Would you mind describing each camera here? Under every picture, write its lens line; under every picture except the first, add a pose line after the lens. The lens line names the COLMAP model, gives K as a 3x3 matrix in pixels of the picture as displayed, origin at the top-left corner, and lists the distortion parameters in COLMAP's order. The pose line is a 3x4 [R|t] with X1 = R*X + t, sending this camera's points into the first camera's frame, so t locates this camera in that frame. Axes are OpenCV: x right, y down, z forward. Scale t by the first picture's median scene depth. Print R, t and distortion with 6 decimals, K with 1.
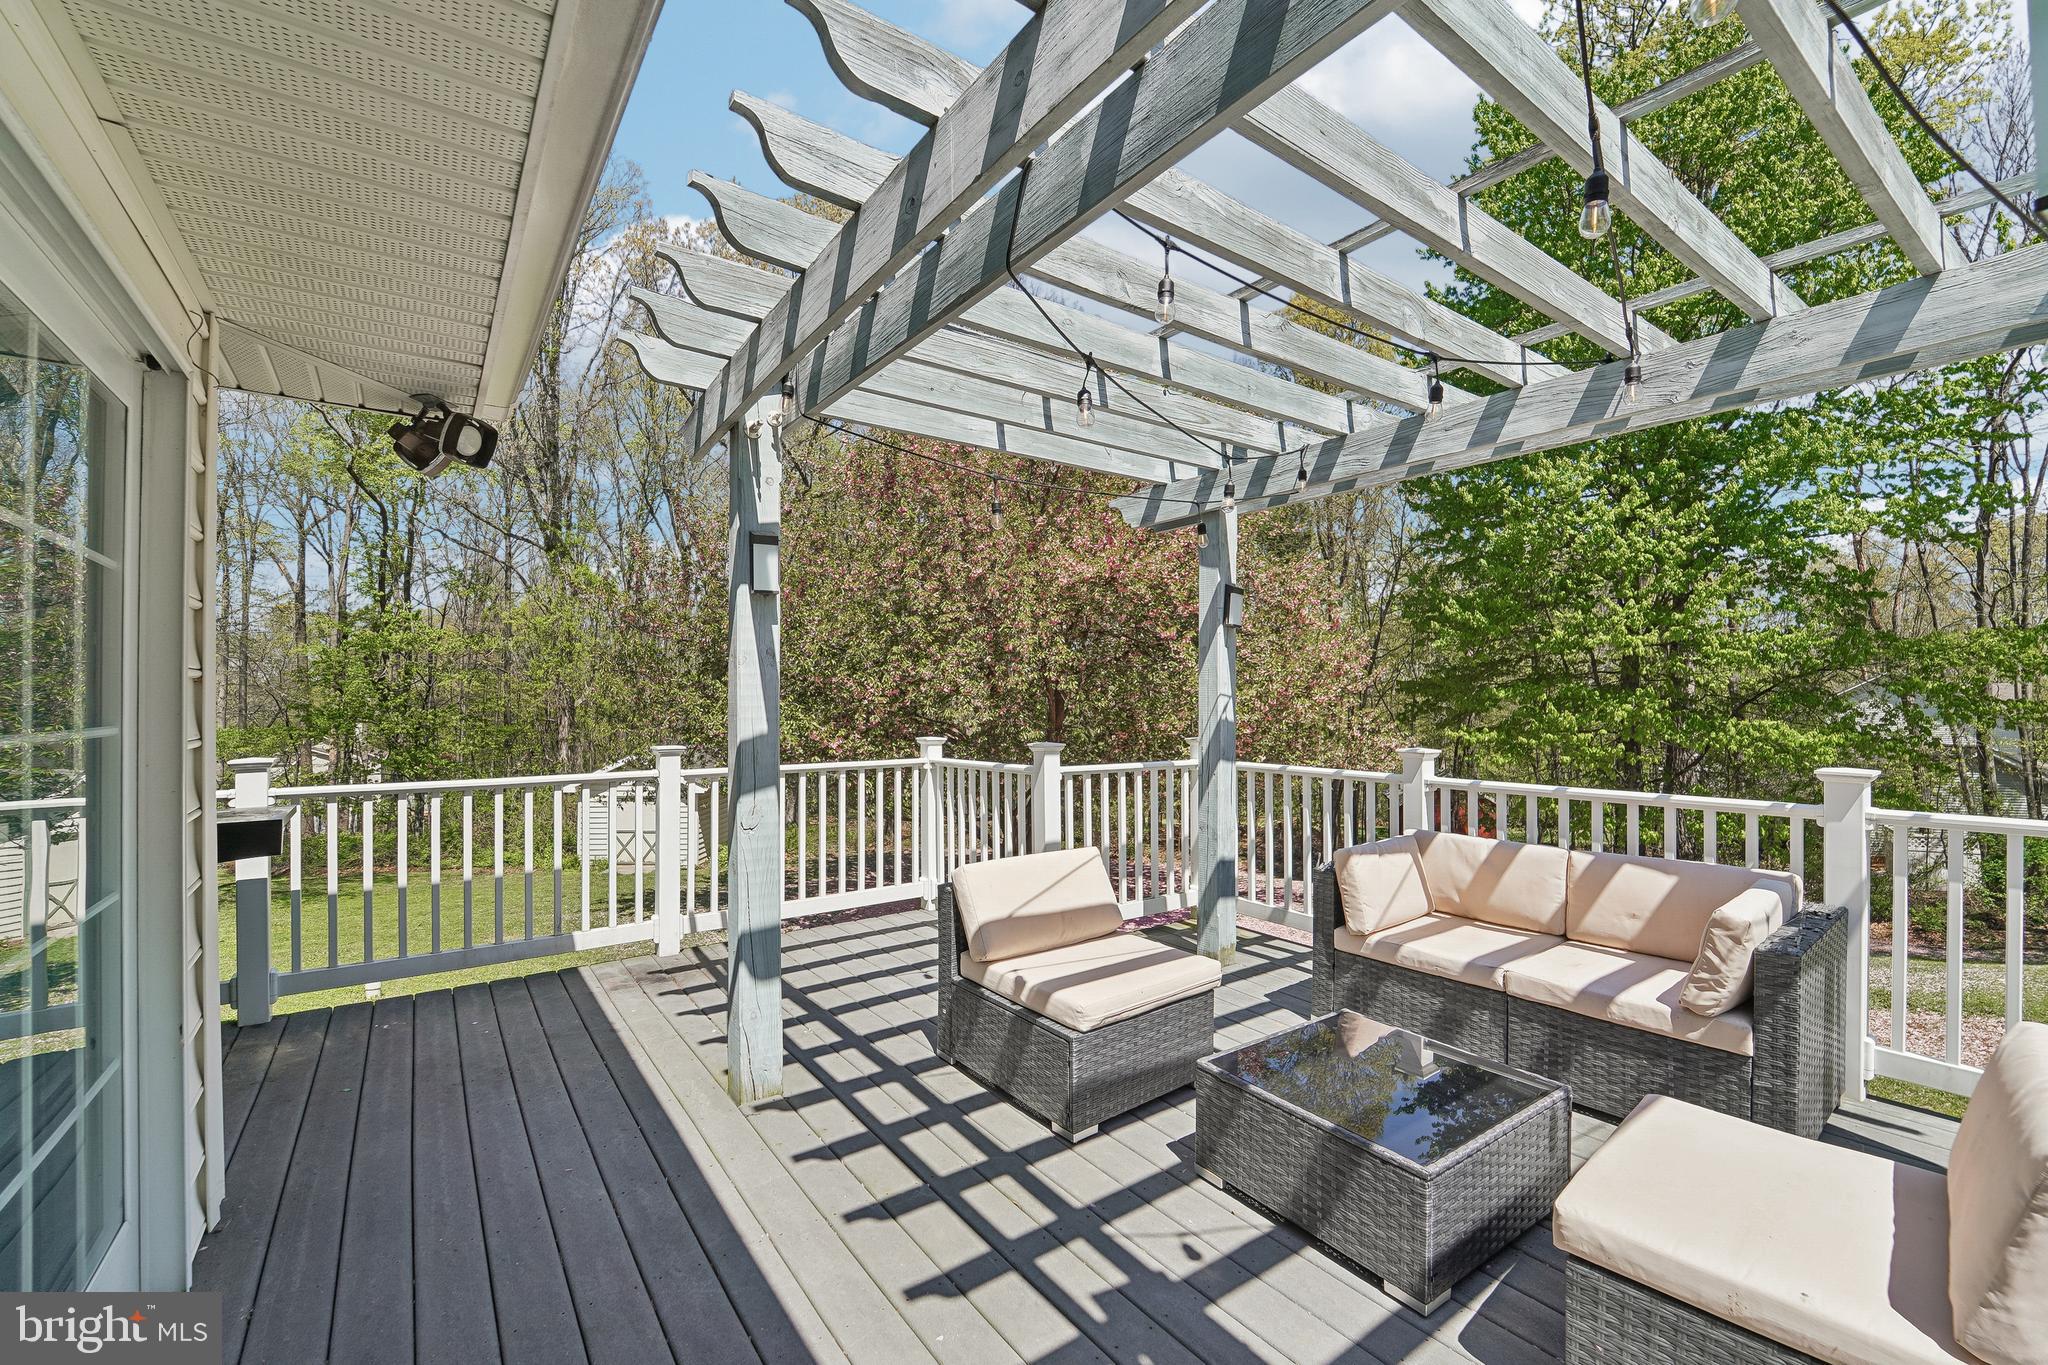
lens RADIAL K [[838.6, 0, 1013.7], [0, 838.6, 700.5], [0, 0, 1]] dist [0.001296, 0.000186]
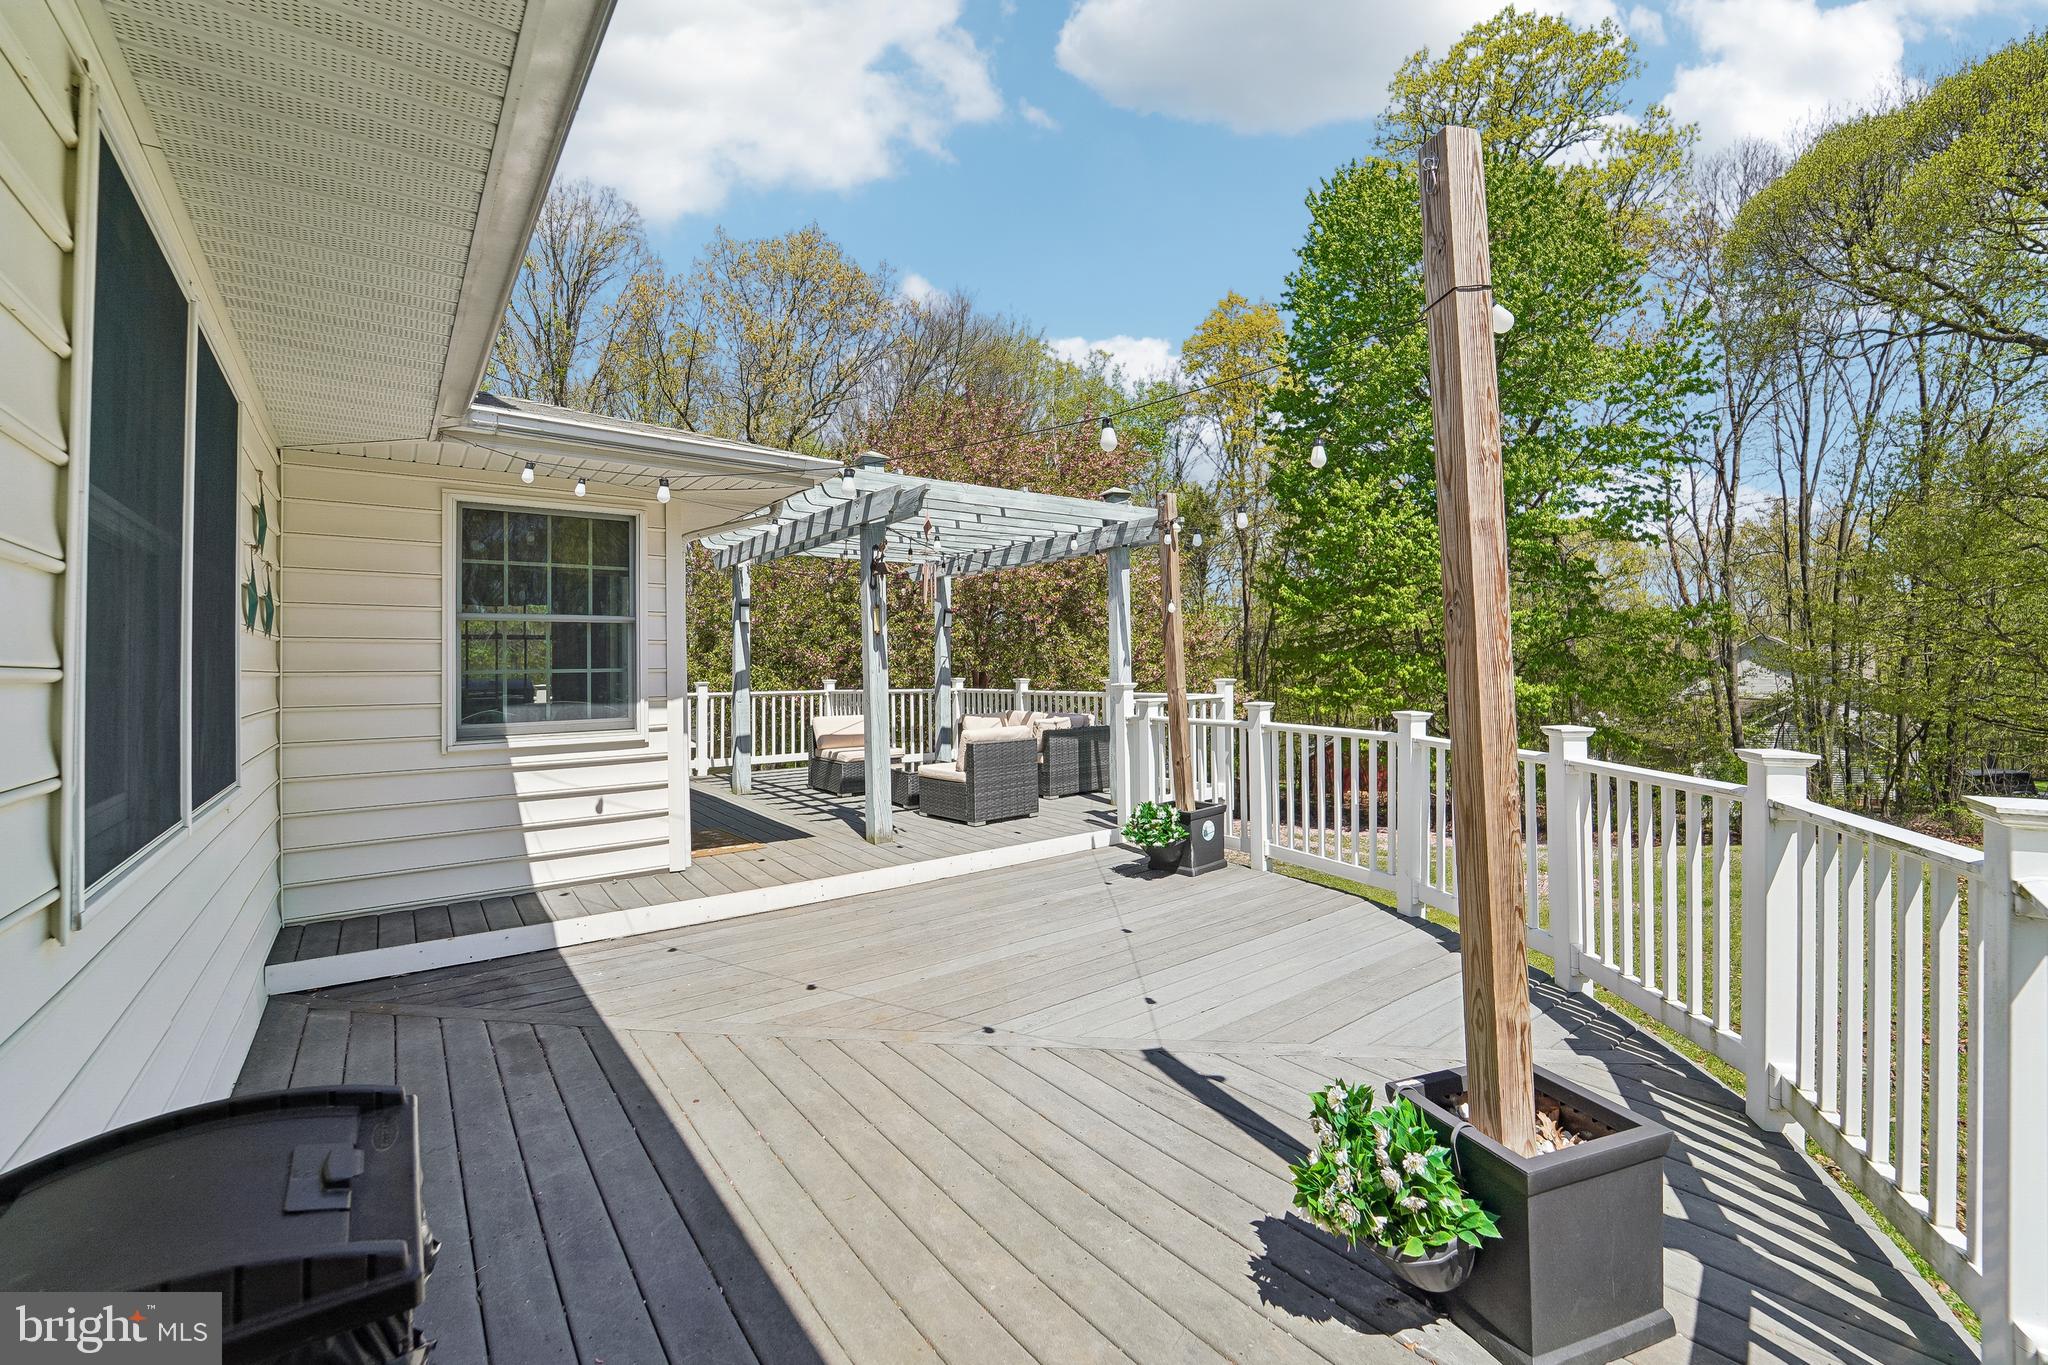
lens RADIAL K [[838.6, 0, 1025.7], [0, 838.6, 664.9], [0, 0, 1]] dist [0.001296, 0.000186]
pose [[0.999466, -0.008681, 0.031504, 0.397454], [0.008898, 0.999938, -0.006765, 0.033198], [-0.031444, 0.007042, 0.999481, -1.315779]]
